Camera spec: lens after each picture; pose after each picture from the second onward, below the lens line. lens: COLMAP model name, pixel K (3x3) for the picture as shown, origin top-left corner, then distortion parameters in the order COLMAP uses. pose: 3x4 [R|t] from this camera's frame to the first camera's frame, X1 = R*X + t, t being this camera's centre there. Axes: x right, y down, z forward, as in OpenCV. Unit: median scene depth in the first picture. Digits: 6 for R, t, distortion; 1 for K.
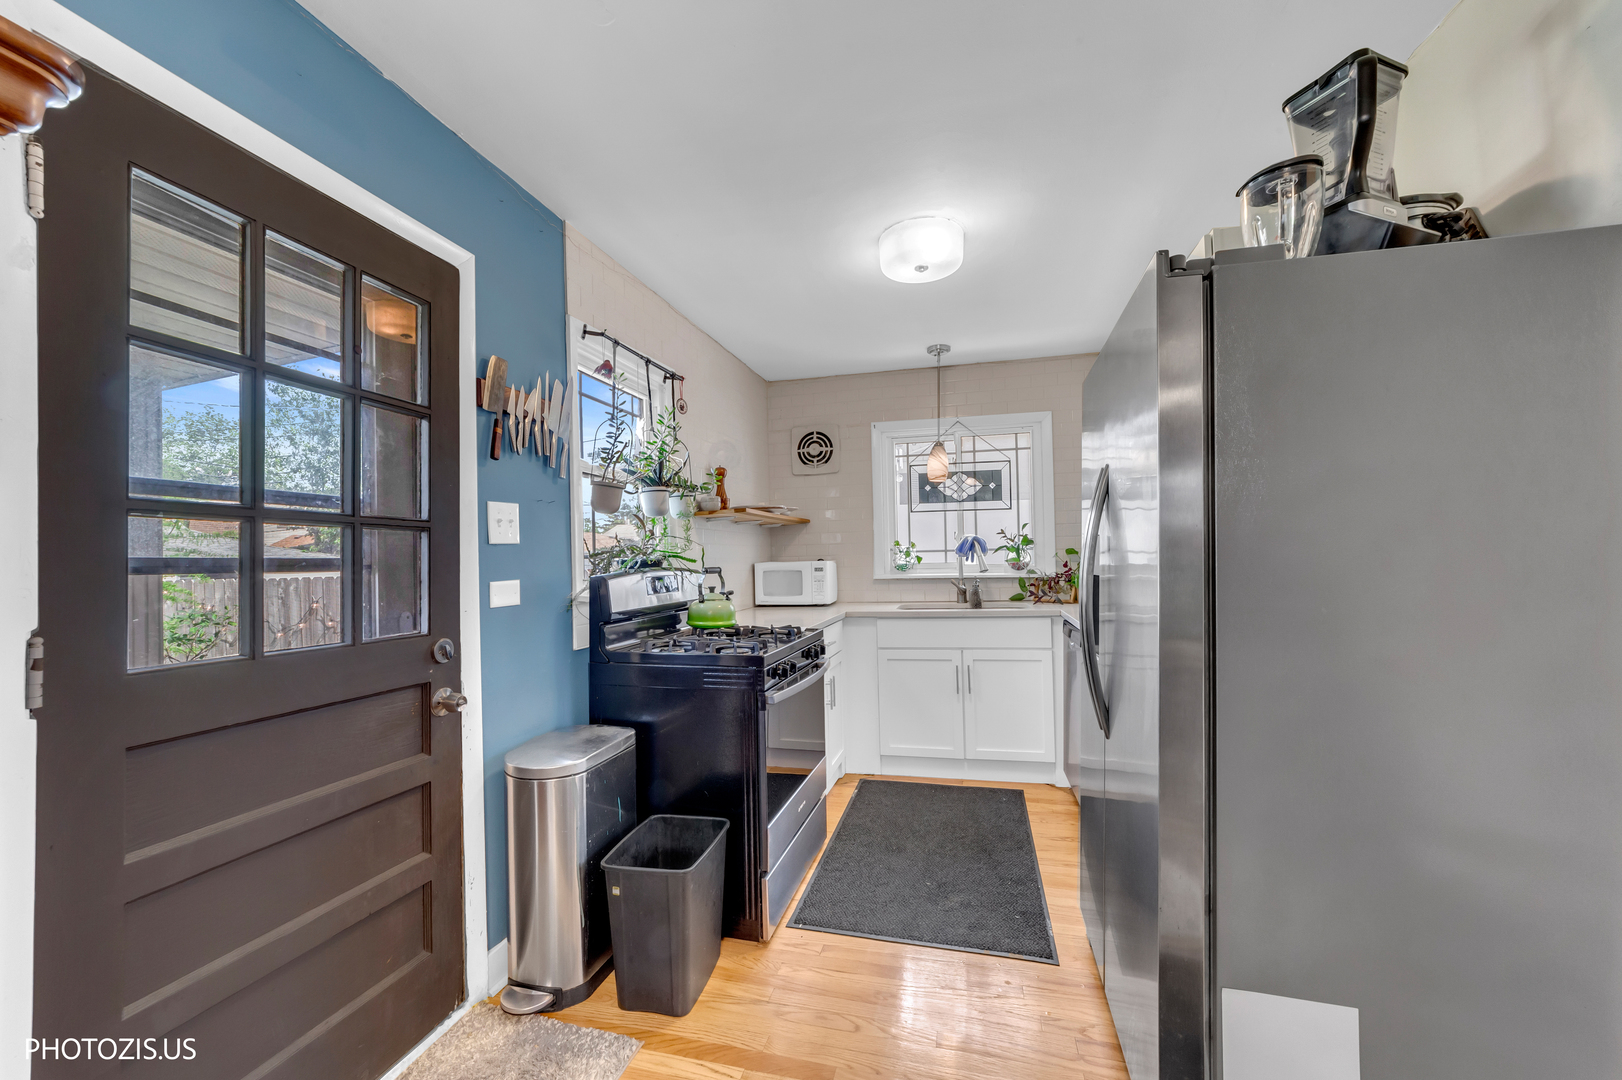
lens RADIAL K [[648.8, 0, 809.1], [0, 648.8, 549.0], [0, 0, 1]] dist [-0.012314, 0.006298]
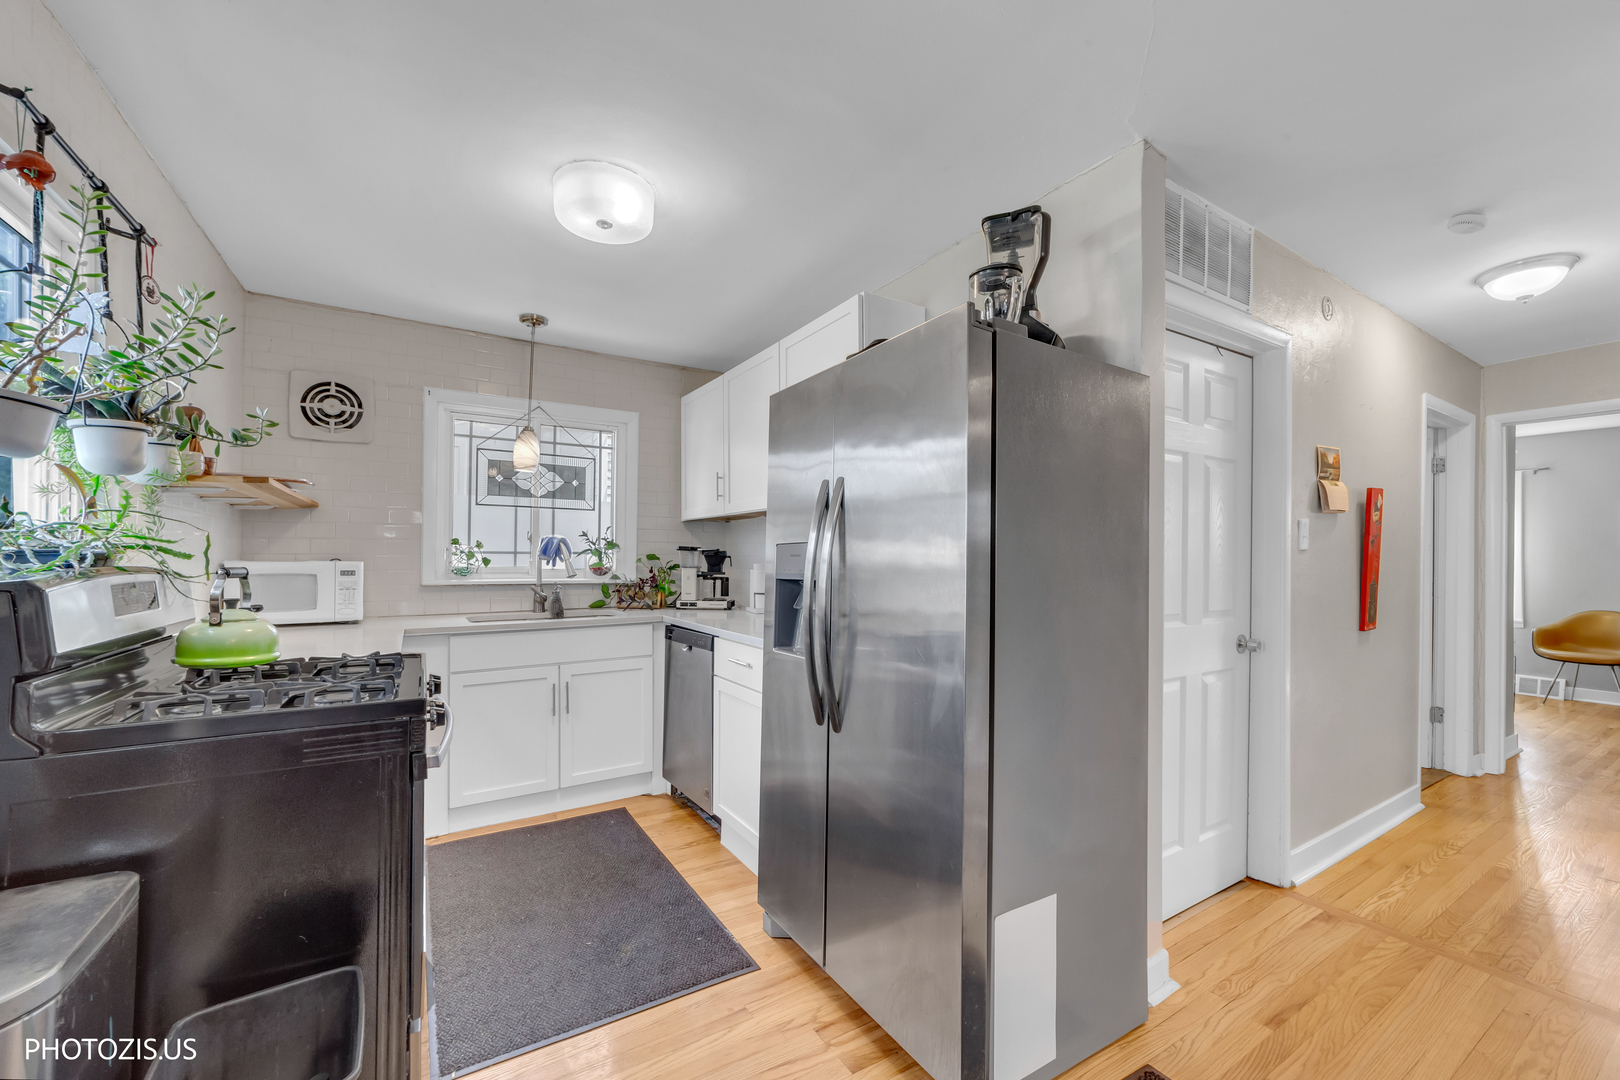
lens RADIAL K [[648.0, 0, 801.3], [0, 648.0, 548.2], [0, 0, 1]] dist [-0.012314, 0.006298]
pose [[0.680606, 0.035608, 0.731784, -0.196456], [-0.026941, 0.999359, -0.023570, 0.008395], [-0.732154, -0.003673, 0.681129, 0.163958]]
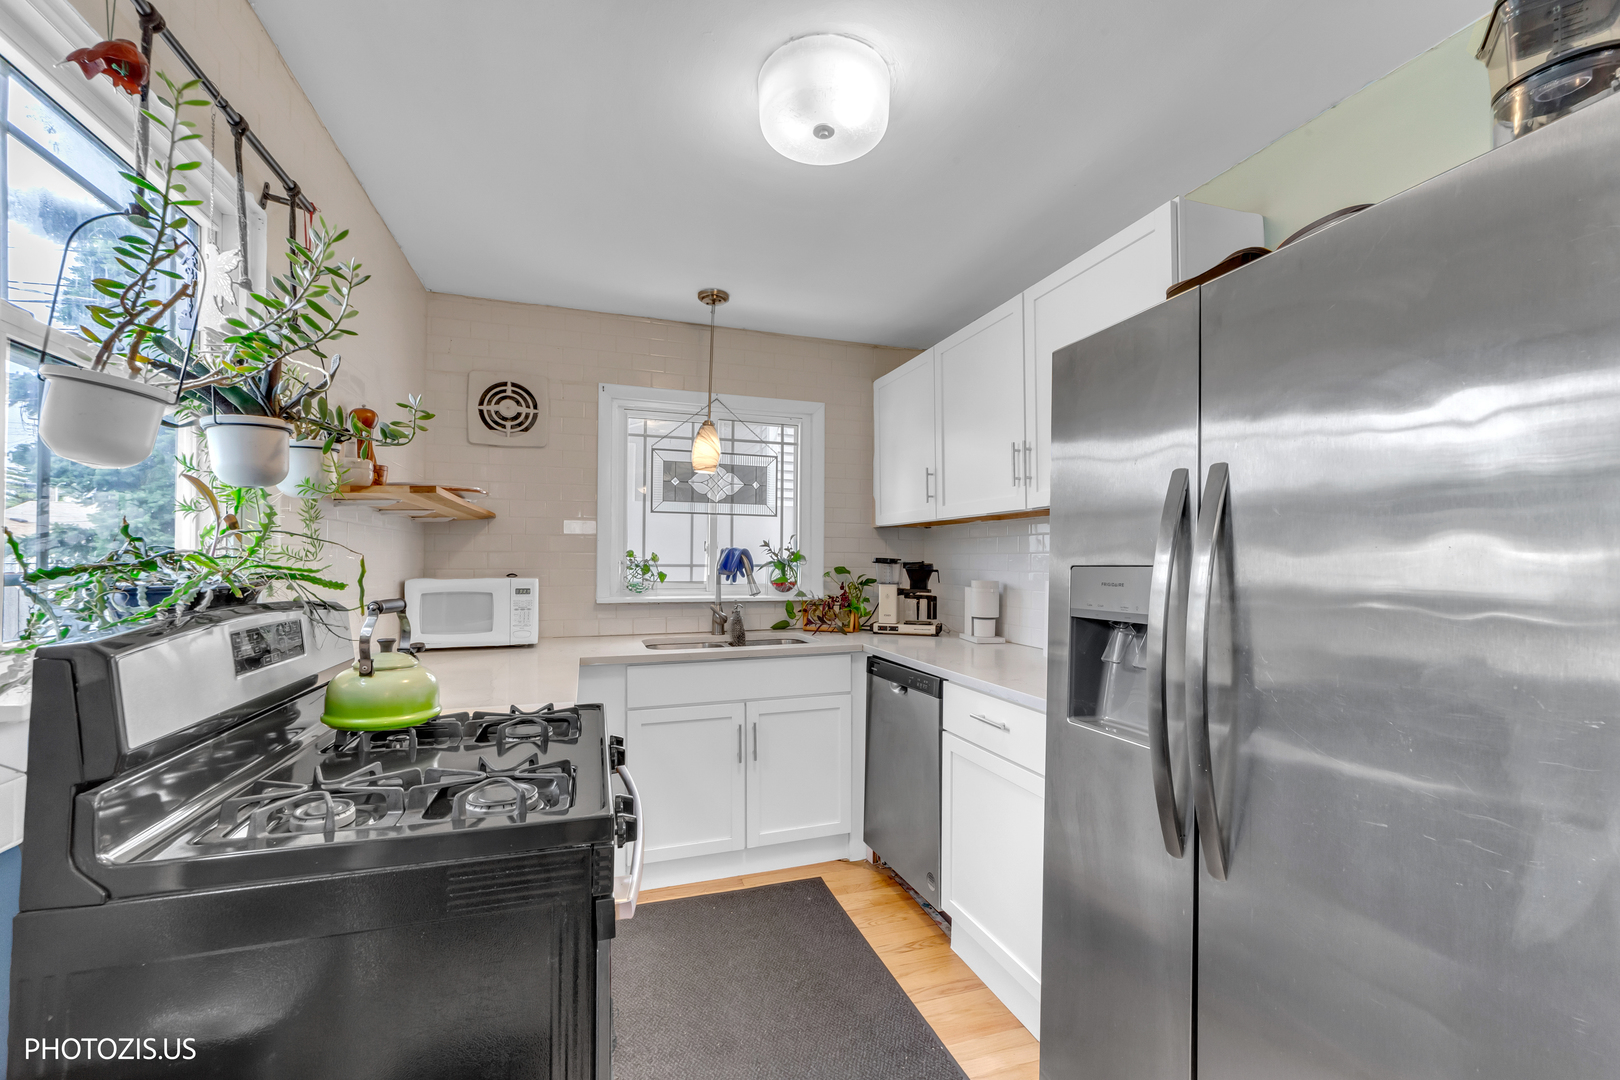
lens RADIAL K [[648.0, 0, 787.9], [0, 648.0, 548.7], [0, 0, 1]] dist [-0.012314, 0.006298]
pose [[0.832637, 0.033980, 0.552776, -0.144301], [-0.029869, 0.999419, -0.016444, -0.009553], [-0.553013, -0.002819, 0.833168, 0.366813]]
